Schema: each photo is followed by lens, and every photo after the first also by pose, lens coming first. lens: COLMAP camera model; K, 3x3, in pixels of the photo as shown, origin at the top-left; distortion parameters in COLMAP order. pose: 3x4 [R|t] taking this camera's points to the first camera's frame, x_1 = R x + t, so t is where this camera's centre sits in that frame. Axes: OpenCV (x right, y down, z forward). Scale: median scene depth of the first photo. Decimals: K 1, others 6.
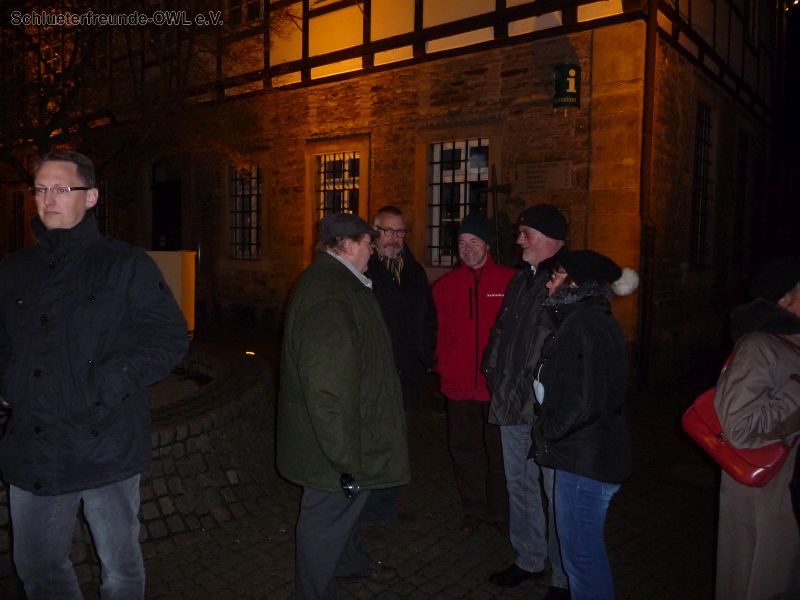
lens RADIAL K [[643.7, 0, 401.4], [0, 643.7, 294.8], [0, 0, 1]] dist [-0.052366, 0.001479]
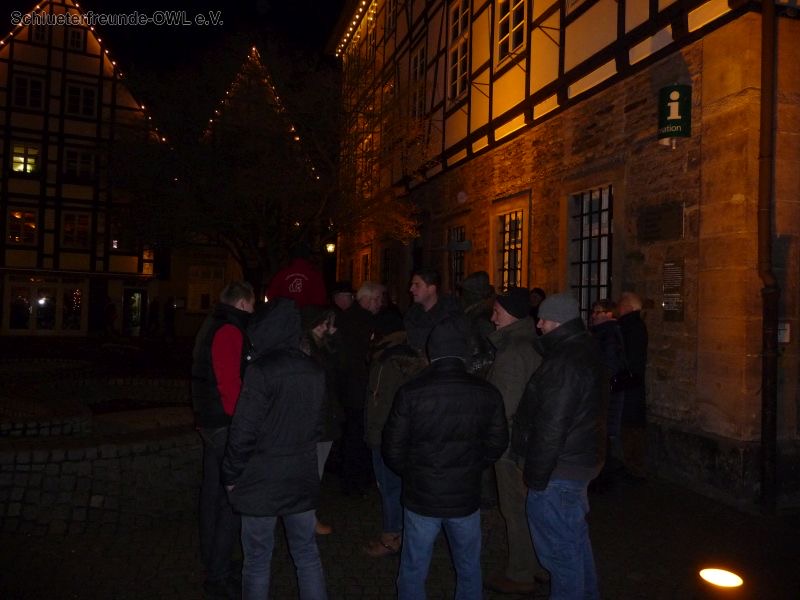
lens RADIAL K [[646.4, 0, 395.8], [0, 646.4, 295.1], [0, 0, 1]] dist [-0.067223, 0.023856]
pose [[0.799195, -0.008176, -0.601016, 0.416881], [-0.042624, 0.996619, -0.070237, -0.021807], [0.599558, 0.081751, 0.796145, 0.148461]]
